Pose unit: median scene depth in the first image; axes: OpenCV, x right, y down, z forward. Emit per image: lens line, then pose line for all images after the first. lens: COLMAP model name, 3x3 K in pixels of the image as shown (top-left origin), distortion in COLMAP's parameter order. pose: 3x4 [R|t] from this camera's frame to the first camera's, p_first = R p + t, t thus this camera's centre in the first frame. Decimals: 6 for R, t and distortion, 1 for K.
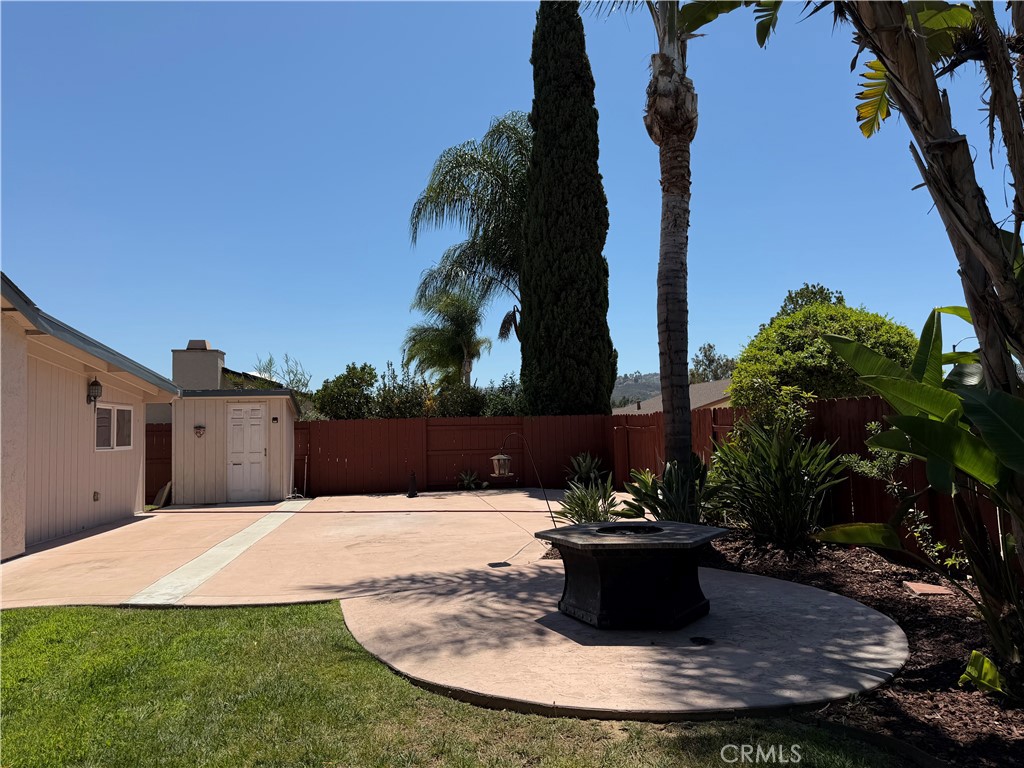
lens RADIAL K [[772.0, 0, 512.5], [0, 772.0, 383.9], [0, 0, 1]] dist [0.064494, -0.001846]
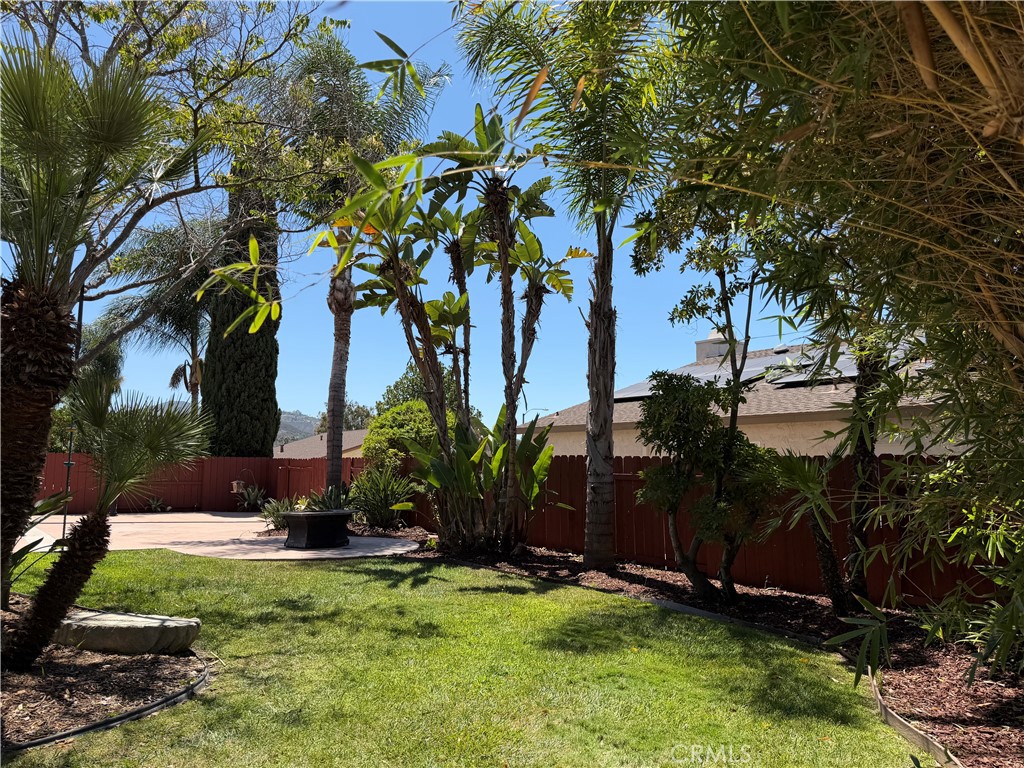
lens RADIAL K [[772.0, 0, 512.9], [0, 772.0, 385.4], [0, 0, 1]] dist [0.064494, -0.001846]
pose [[0.890031, 0.081192, 0.448611, -0.225760], [-0.058066, 0.996188, -0.065095, -0.040598], [-0.452186, 0.031887, 0.891353, -0.756145]]
